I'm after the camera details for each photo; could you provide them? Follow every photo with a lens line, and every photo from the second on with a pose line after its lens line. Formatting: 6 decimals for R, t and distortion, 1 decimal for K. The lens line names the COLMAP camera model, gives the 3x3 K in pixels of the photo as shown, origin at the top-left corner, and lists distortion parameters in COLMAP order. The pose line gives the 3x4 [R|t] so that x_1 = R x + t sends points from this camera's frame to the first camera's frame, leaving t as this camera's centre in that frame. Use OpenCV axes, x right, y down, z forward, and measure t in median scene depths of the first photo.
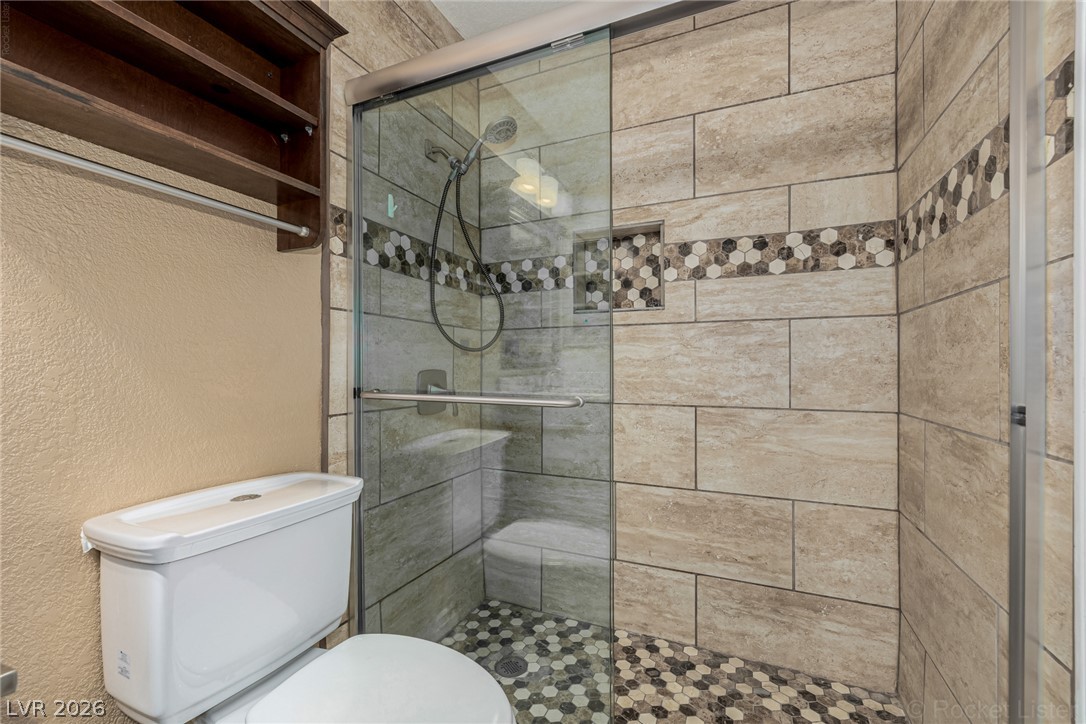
lens RADIAL K [[460.4, 0, 537.8], [0, 460.4, 362.2], [0, 0, 1]] dist [0.009264, -0.000054]
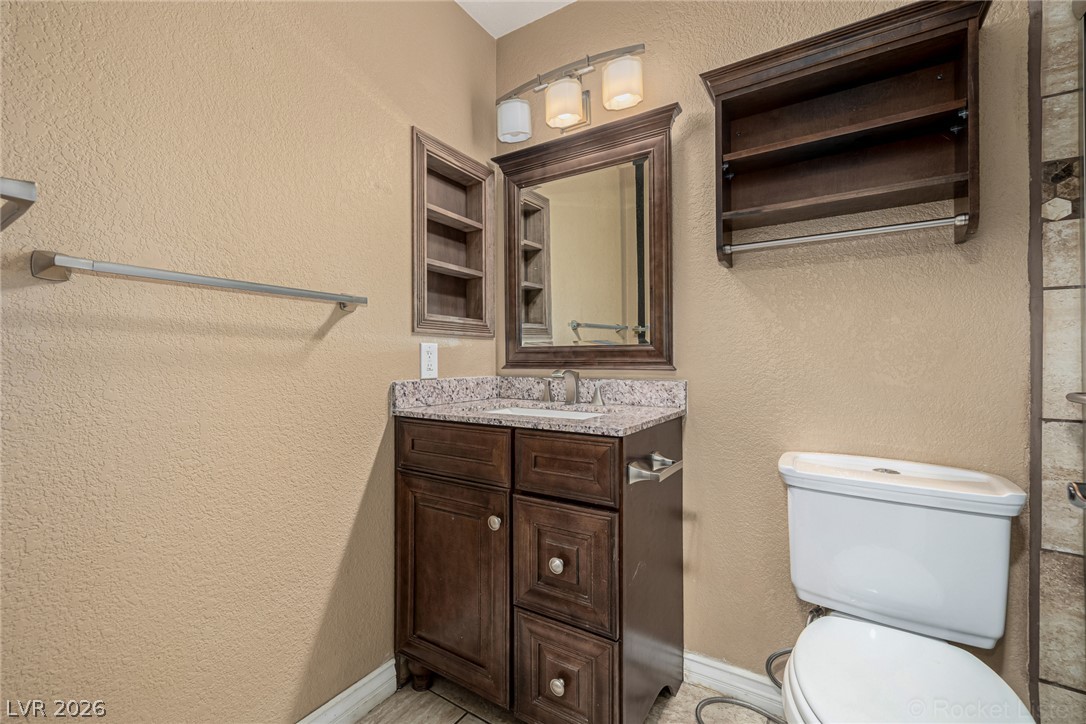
lens RADIAL K [[462.4, 0, 541.9], [0, 462.4, 360.1], [0, 0, 1]] dist [-0.002780, -0.000304]
pose [[-0.147788, 0.001307, -0.989018, 0.499872], [0.006888, 0.999976, 0.000292, 0.003918], [0.988995, -0.006769, -0.147793, 0.235016]]
